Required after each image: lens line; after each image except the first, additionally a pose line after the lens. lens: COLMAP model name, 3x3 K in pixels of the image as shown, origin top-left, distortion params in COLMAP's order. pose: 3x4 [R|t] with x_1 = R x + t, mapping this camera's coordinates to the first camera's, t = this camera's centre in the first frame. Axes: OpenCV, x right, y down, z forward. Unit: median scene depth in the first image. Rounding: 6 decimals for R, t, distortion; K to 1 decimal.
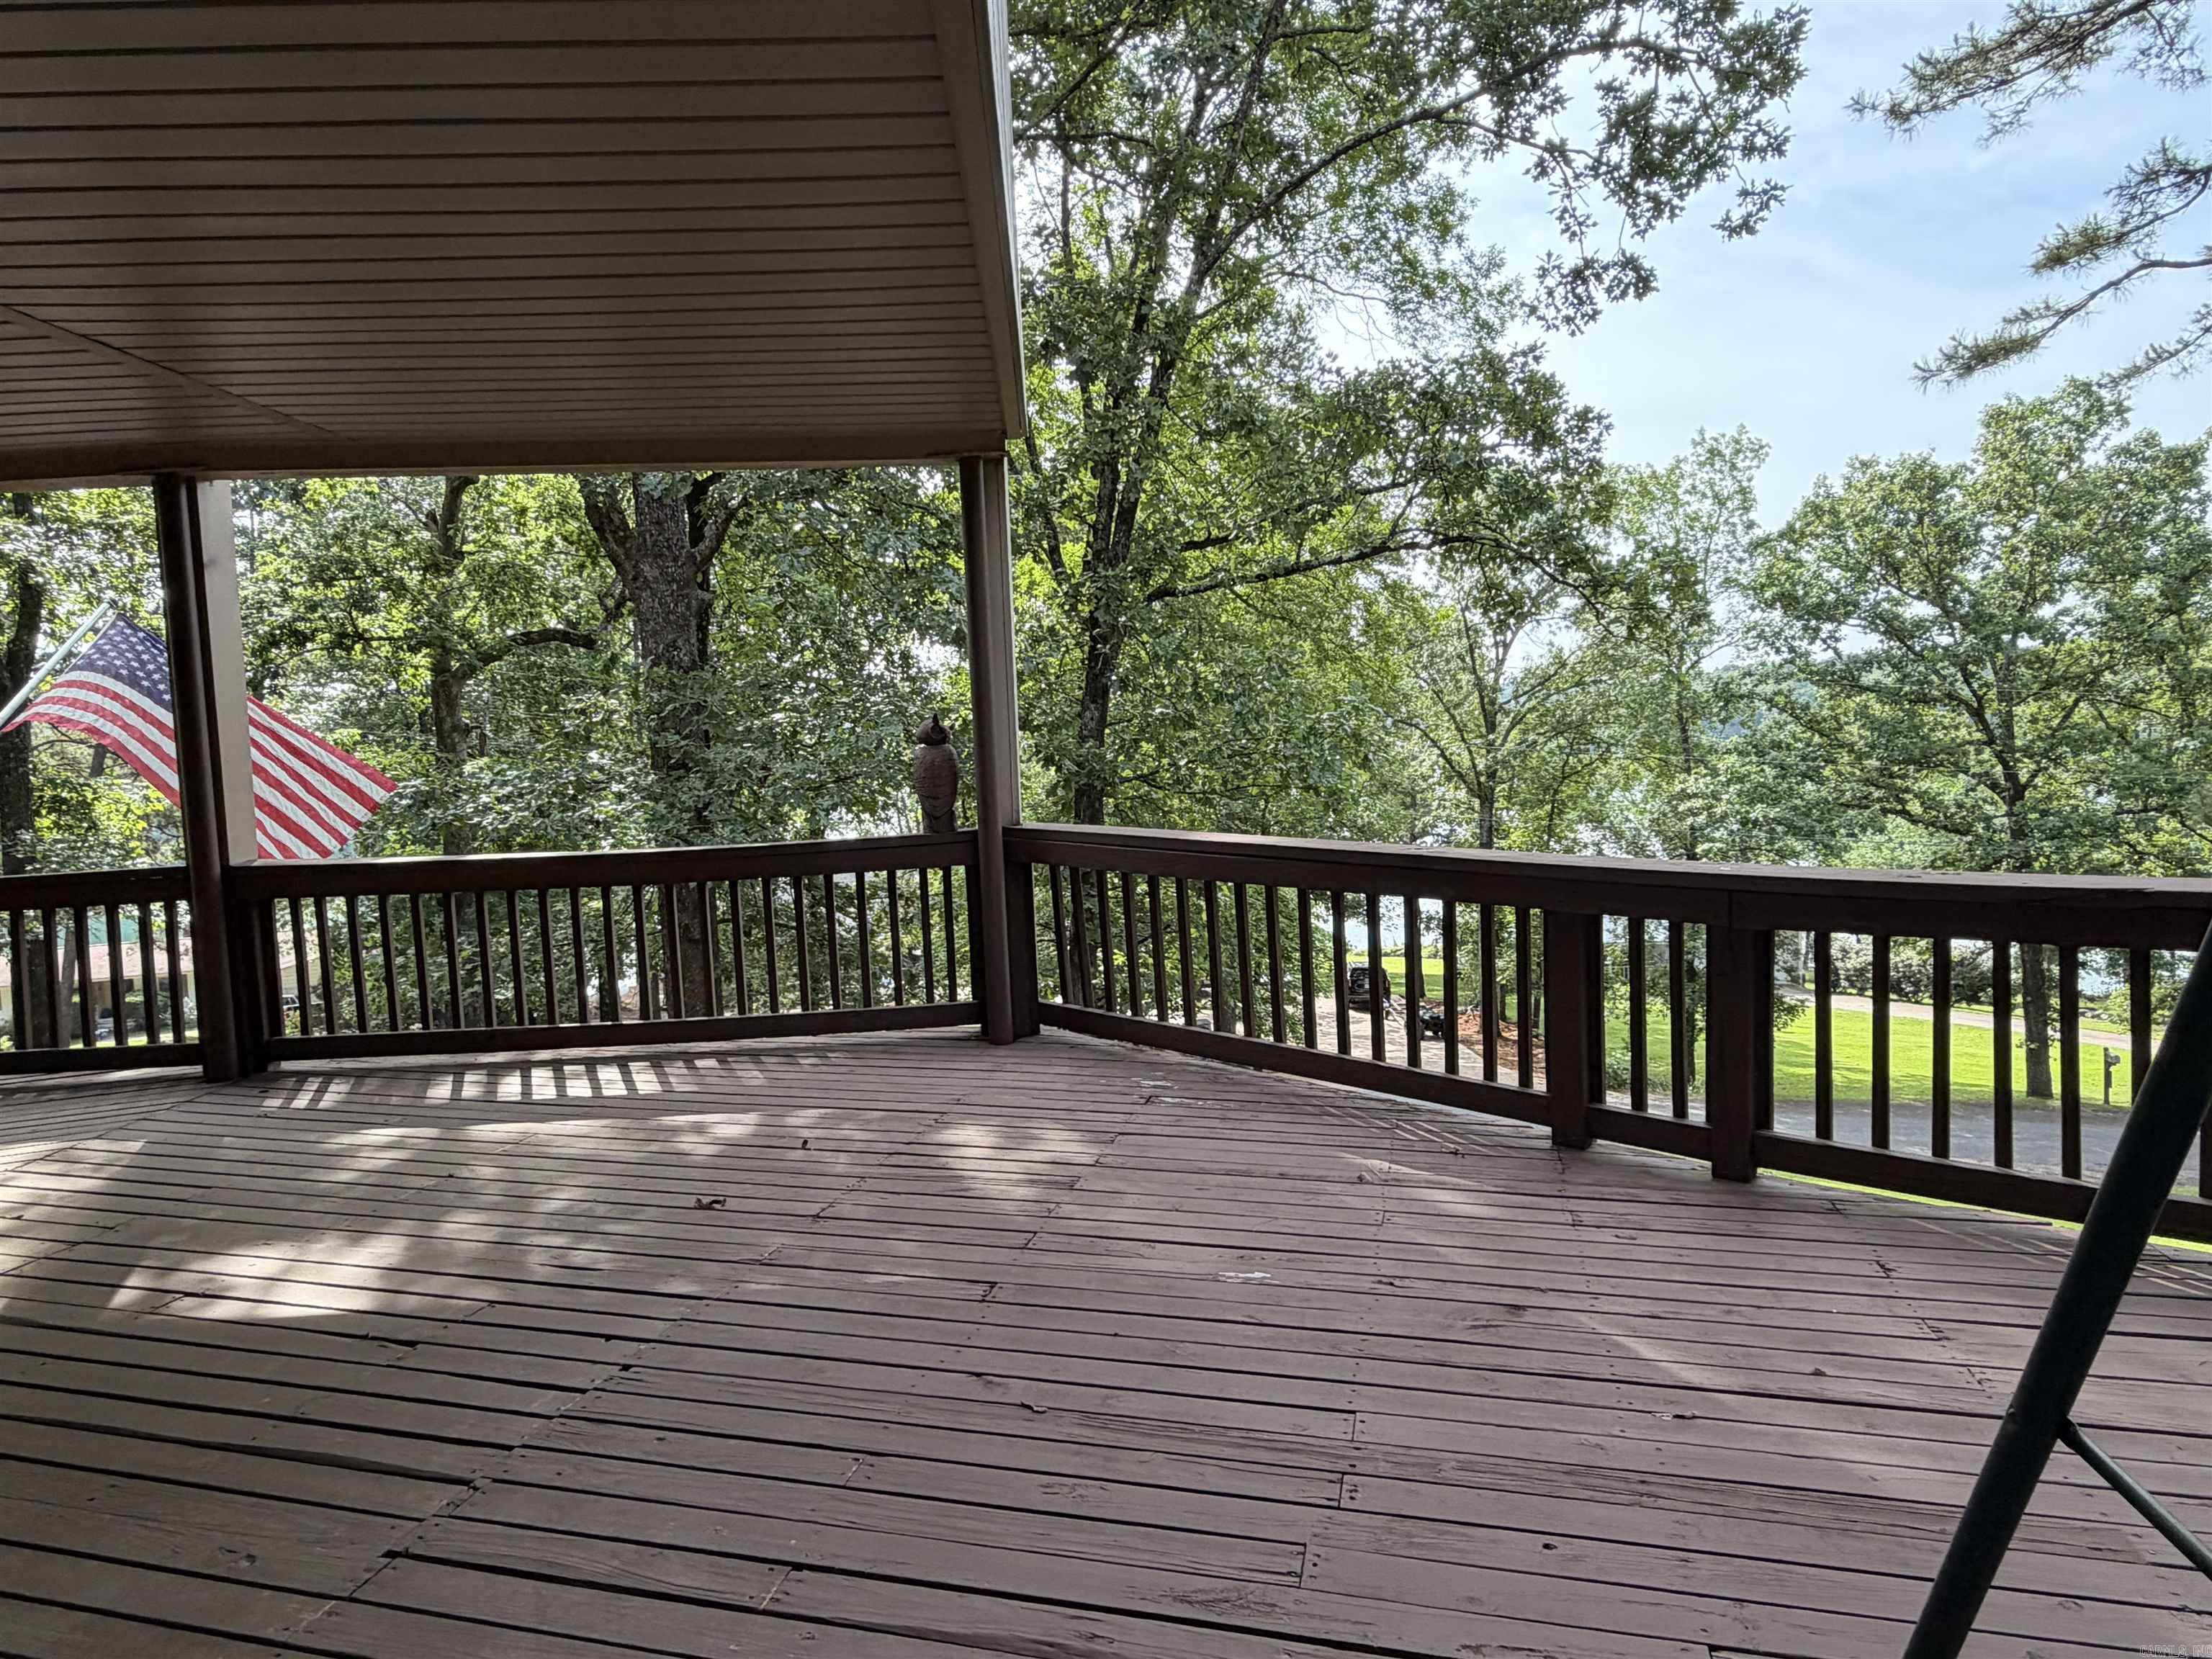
lens RADIAL K [[1291.8, 0, 1111.3], [0, 1291.8, 800.2], [0, 0, 1]] dist [-0.000152, 0.000372]
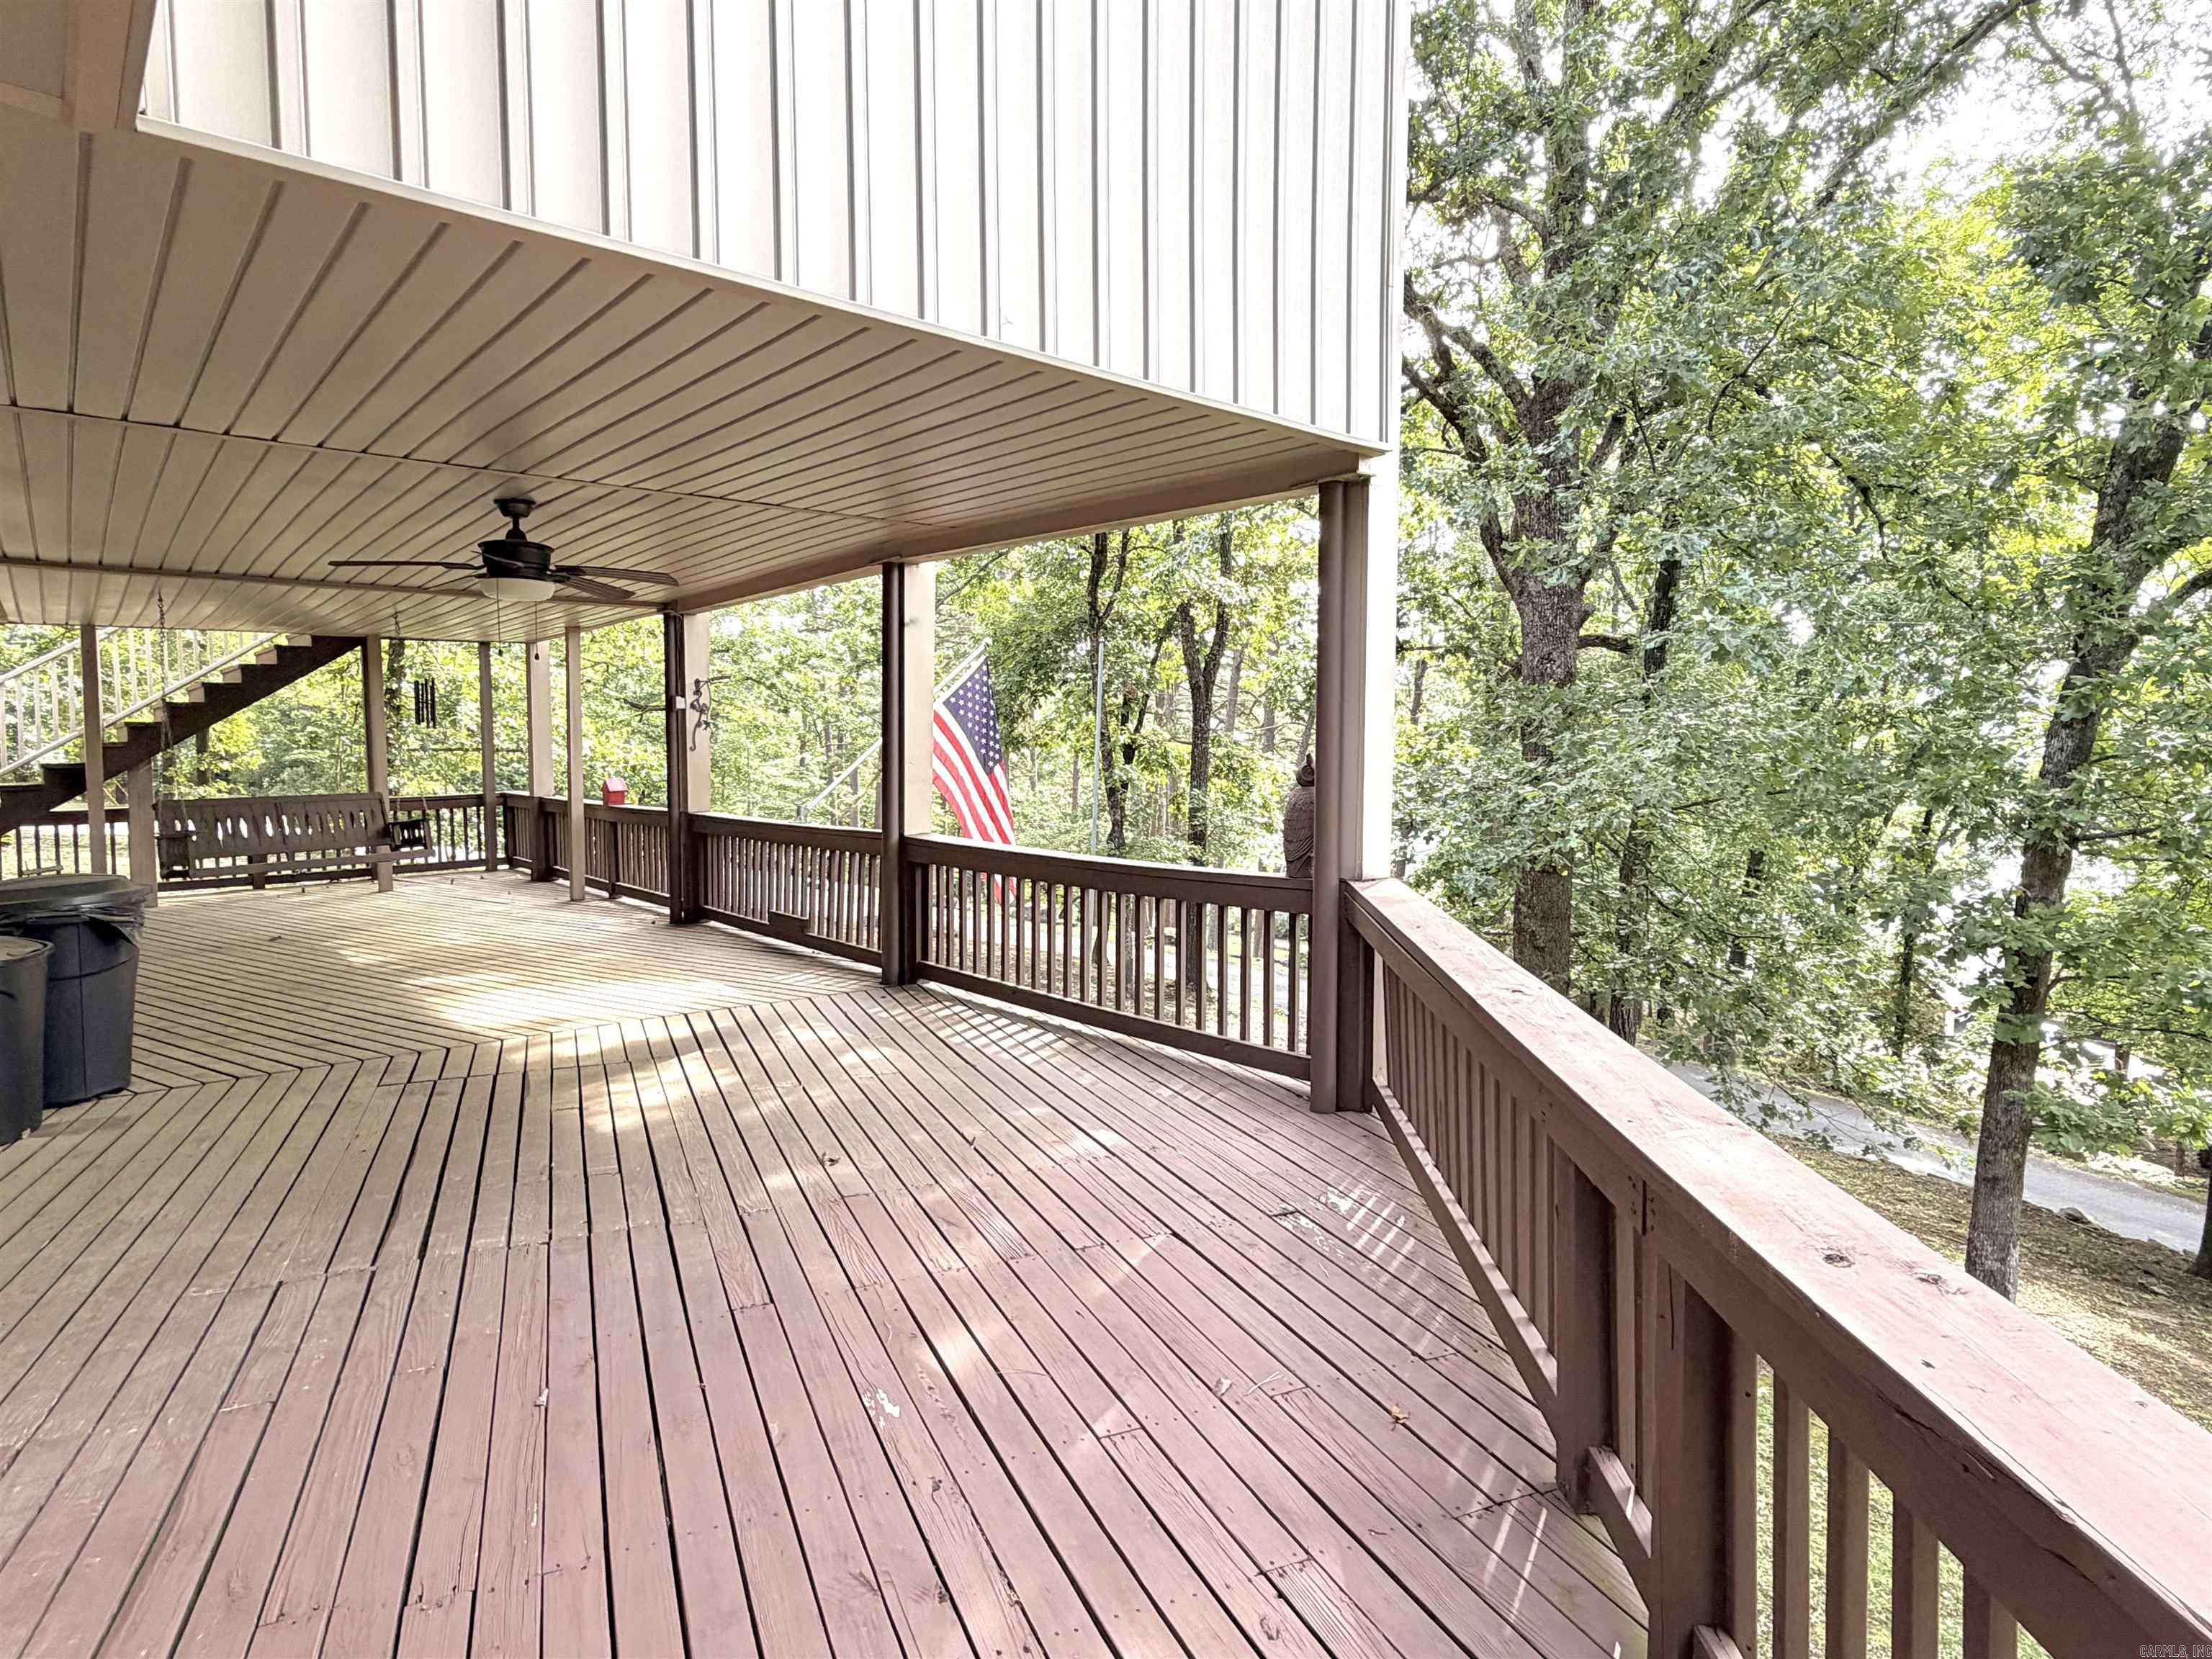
lens RADIAL K [[1200.6, 0, 1108.9], [0, 1200.6, 842.4], [0, 0, 1]] dist [-0.018915, -0.000205]
pose [[0.642337, 0.109858, -0.758508, 0.258020], [-0.076762, 0.993919, 0.078949, -0.034867], [0.762569, 0.007513, 0.646863, 0.181532]]
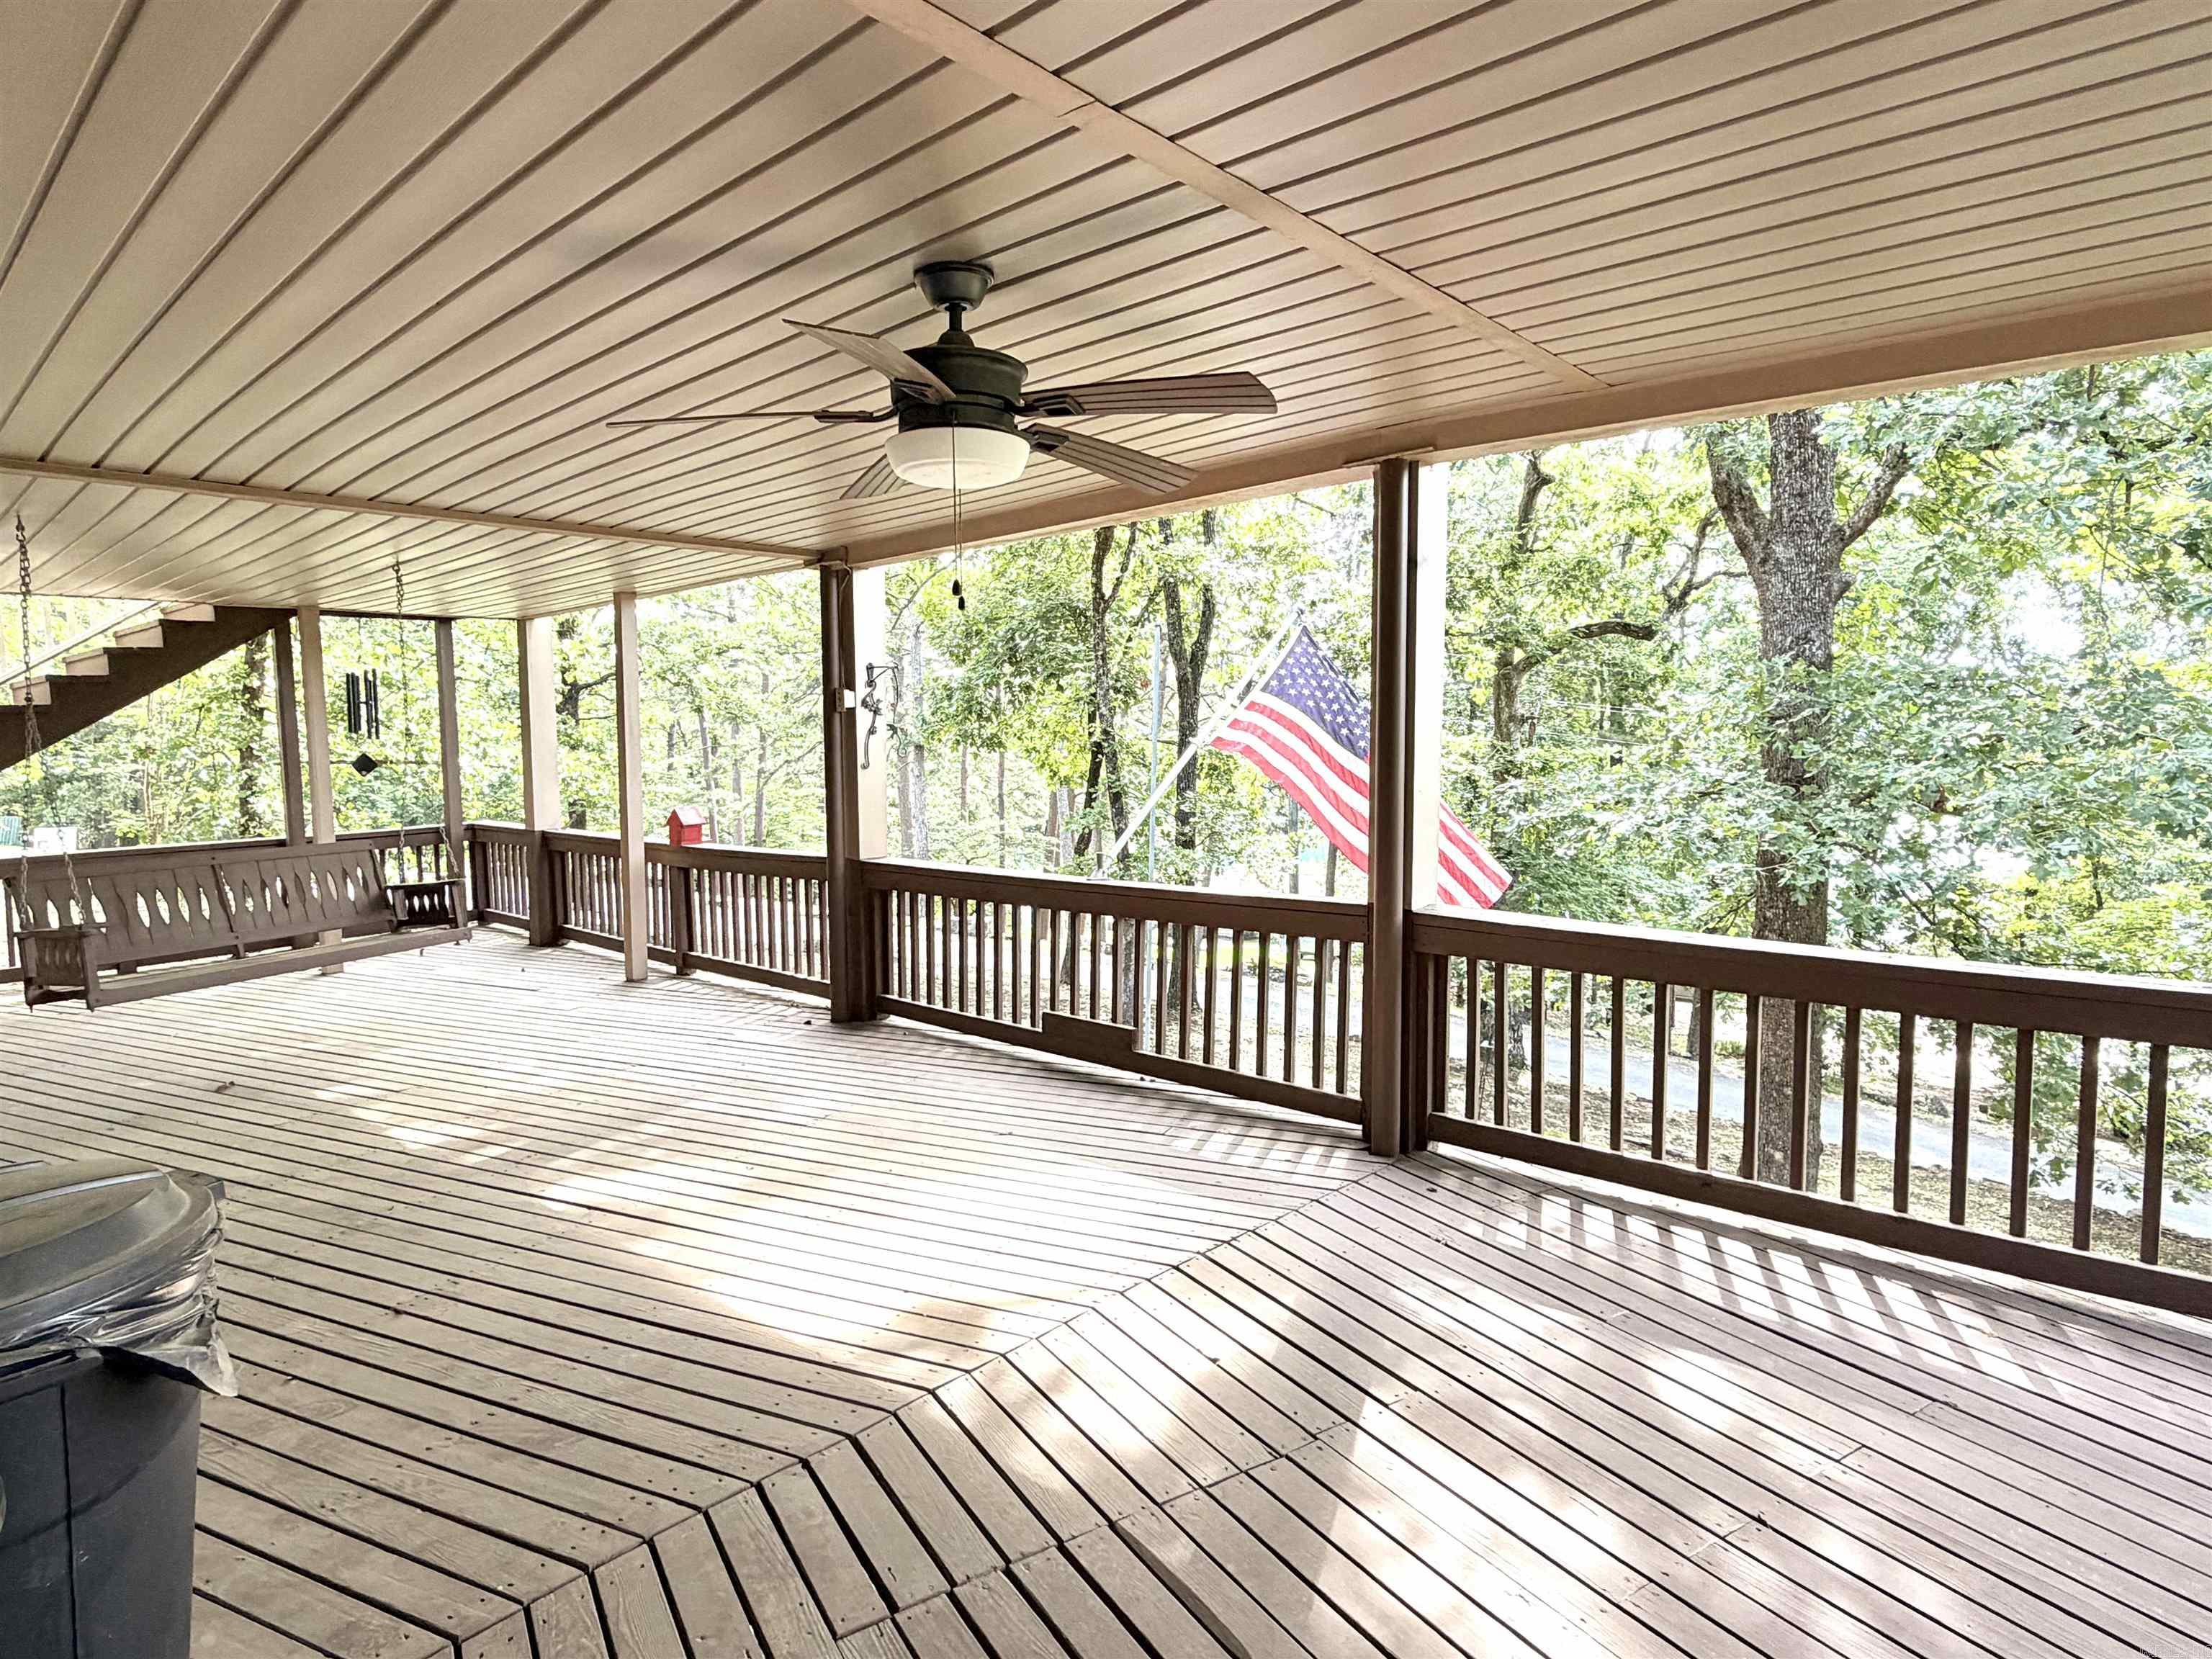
lens RADIAL K [[1233.6, 0, 1106.0], [0, 1233.6, 829.5], [0, 0, 1]] dist [0.001958, -0.000505]
pose [[0.719426, 0.087846, -0.688992, -0.150742], [-0.063237, 0.996134, 0.060976, -0.022257], [0.691684, -0.000298, 0.722200, 0.151955]]
